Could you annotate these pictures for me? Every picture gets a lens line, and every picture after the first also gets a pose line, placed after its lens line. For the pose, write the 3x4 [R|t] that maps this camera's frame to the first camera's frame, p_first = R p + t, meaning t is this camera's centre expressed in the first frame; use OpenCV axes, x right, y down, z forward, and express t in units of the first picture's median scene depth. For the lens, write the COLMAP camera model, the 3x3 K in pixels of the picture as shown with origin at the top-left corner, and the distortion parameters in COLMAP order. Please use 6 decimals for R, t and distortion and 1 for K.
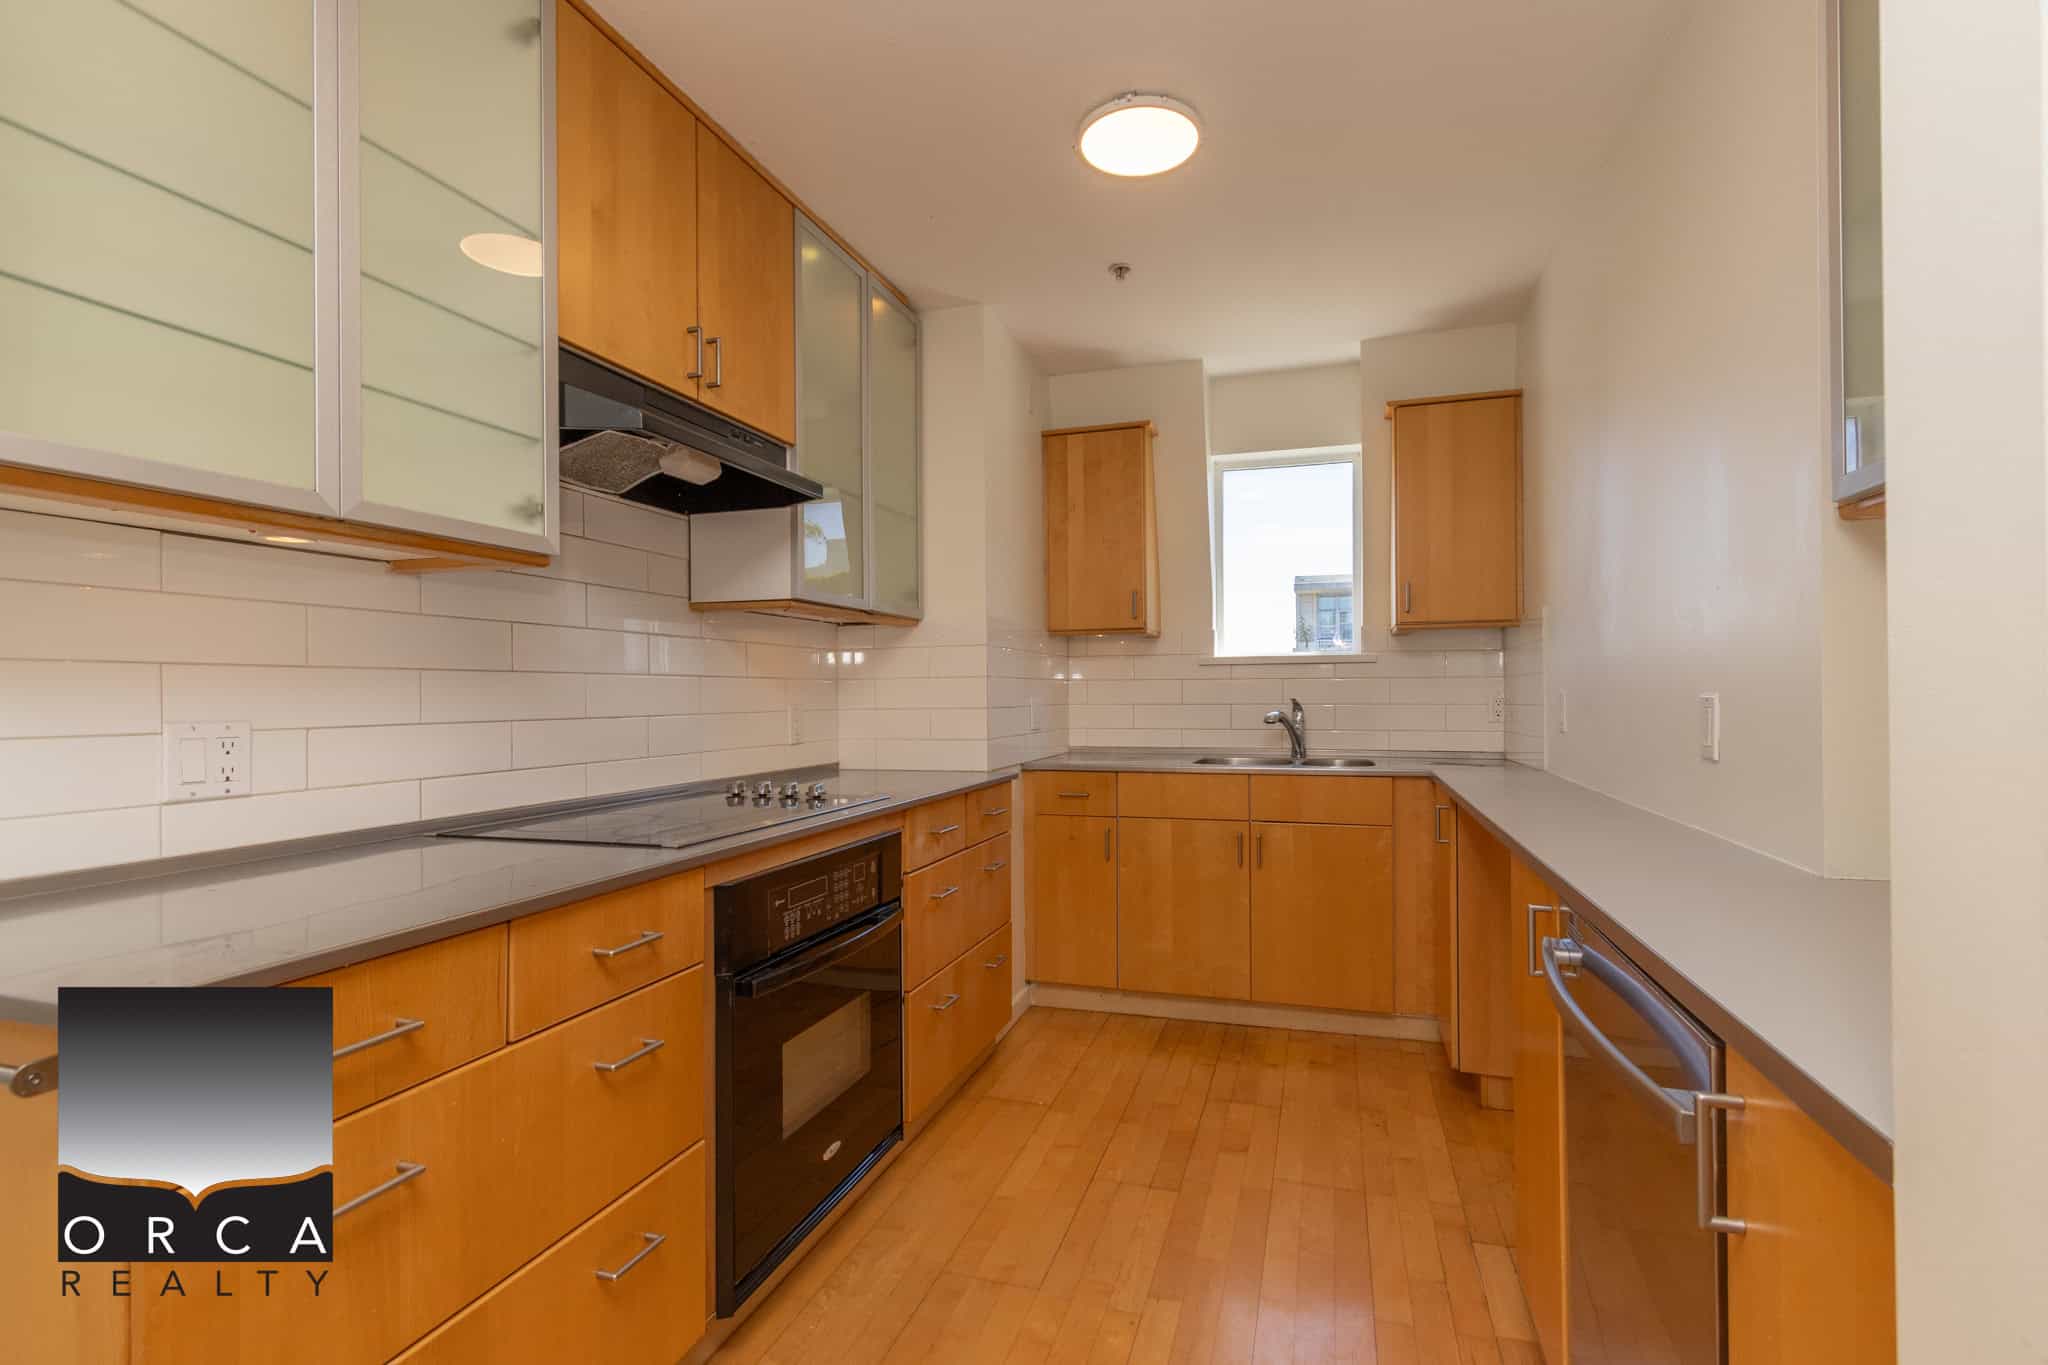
lens RADIAL K [[939.1, 0, 1024.9], [0, 939.1, 687.7], [0, 0, 1]] dist [-0.001733, 0.001361]
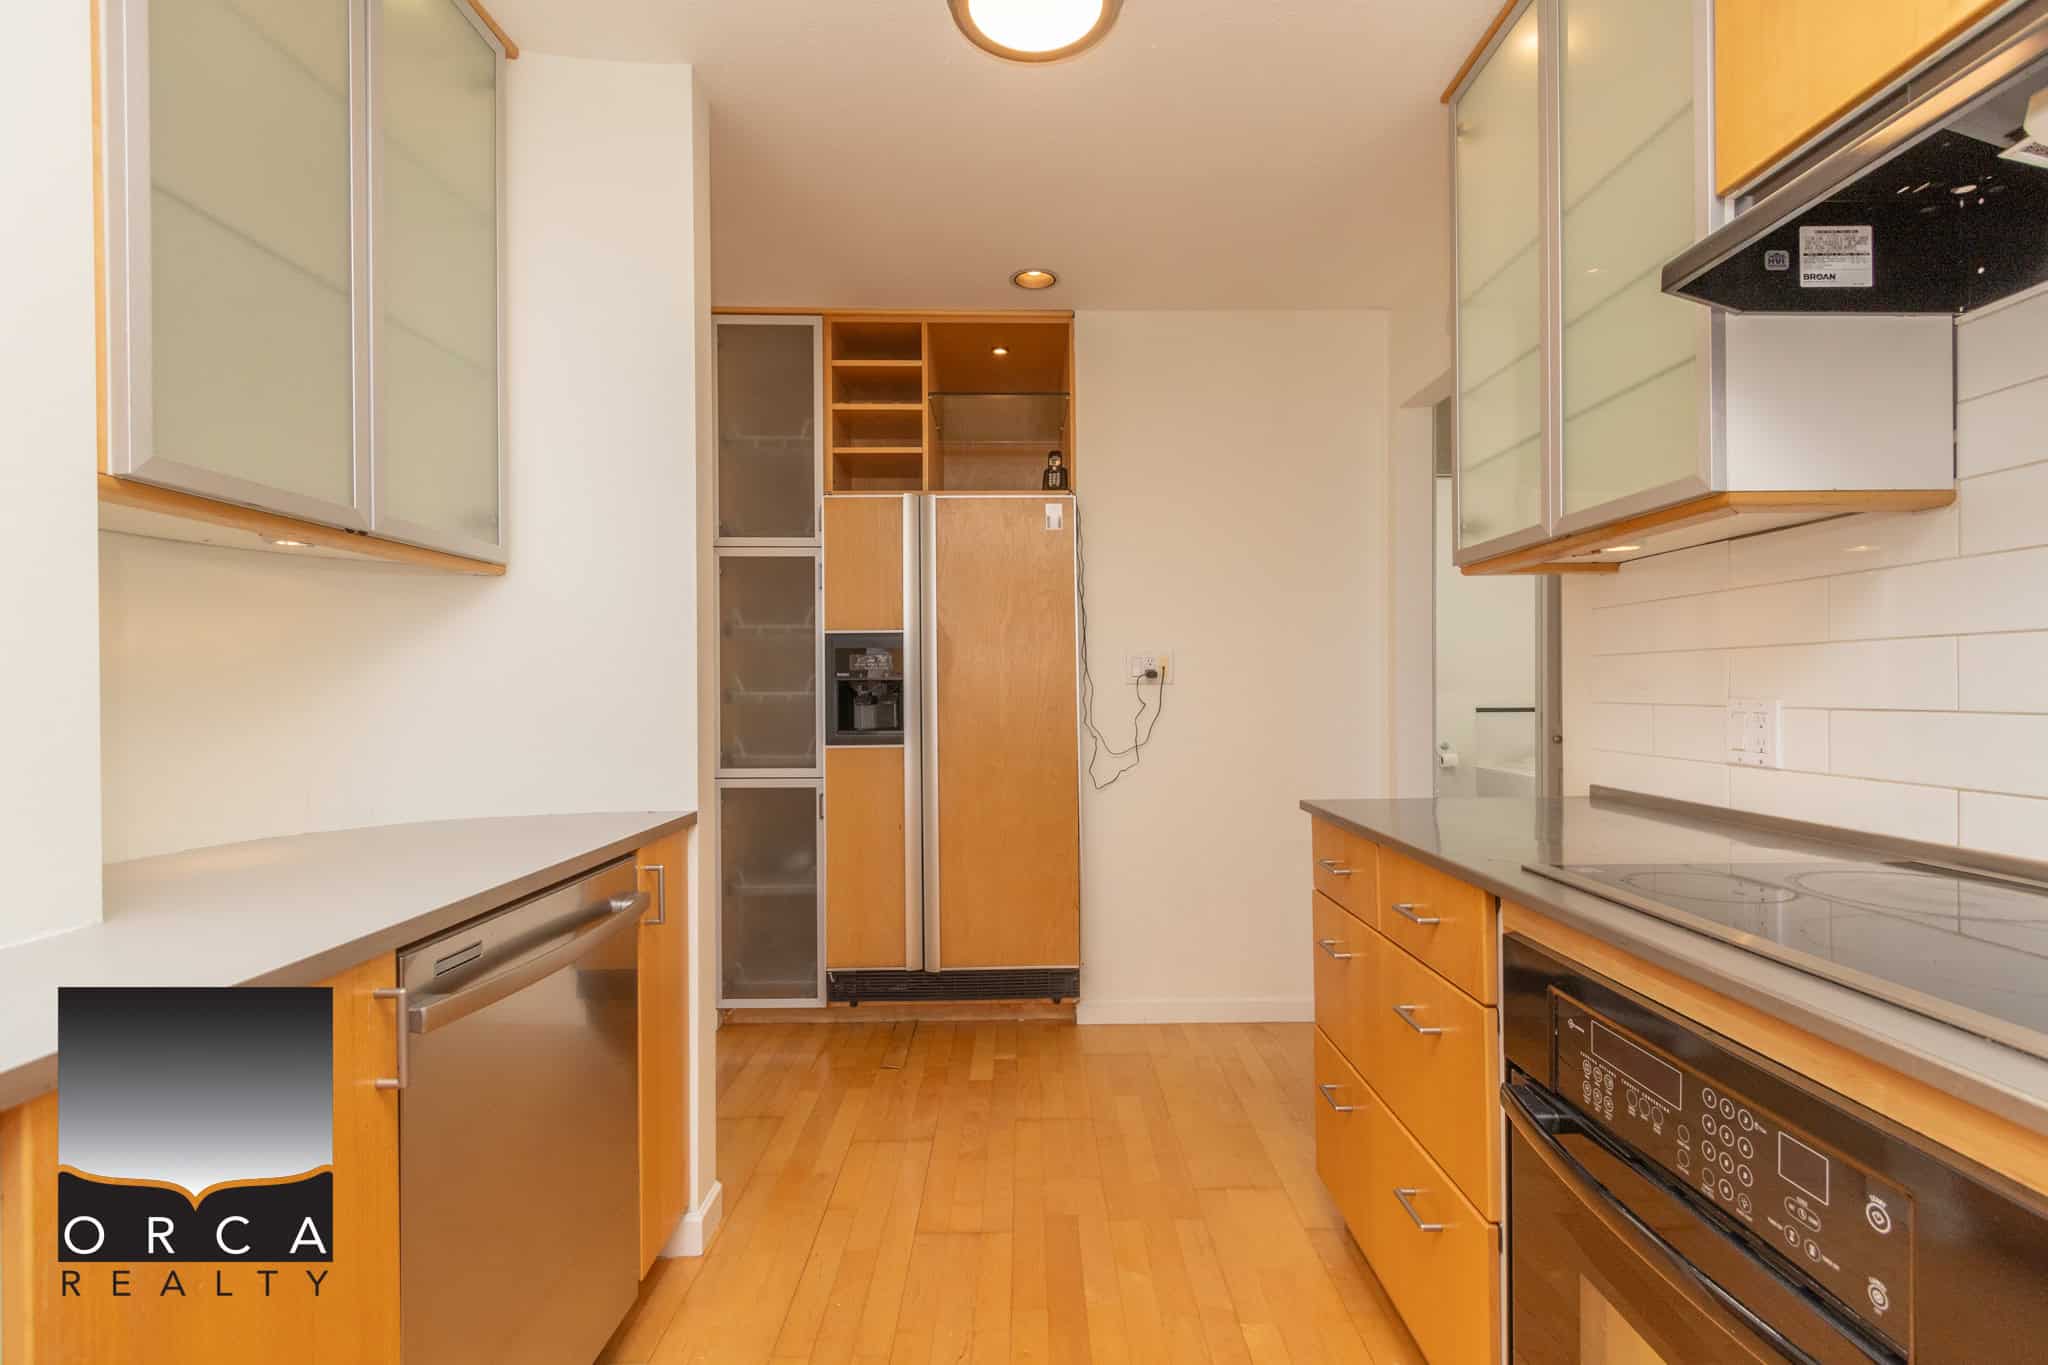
lens RADIAL K [[939.1, 0, 1023.6], [0, 939.1, 684.4], [0, 0, 1]] dist [-0.001733, 0.001361]
pose [[-0.943783, 0.006558, -0.330500, 0.249605], [0.009148, 0.999938, -0.006283, 0.016668], [0.330438, -0.008953, -0.943785, 1.415836]]
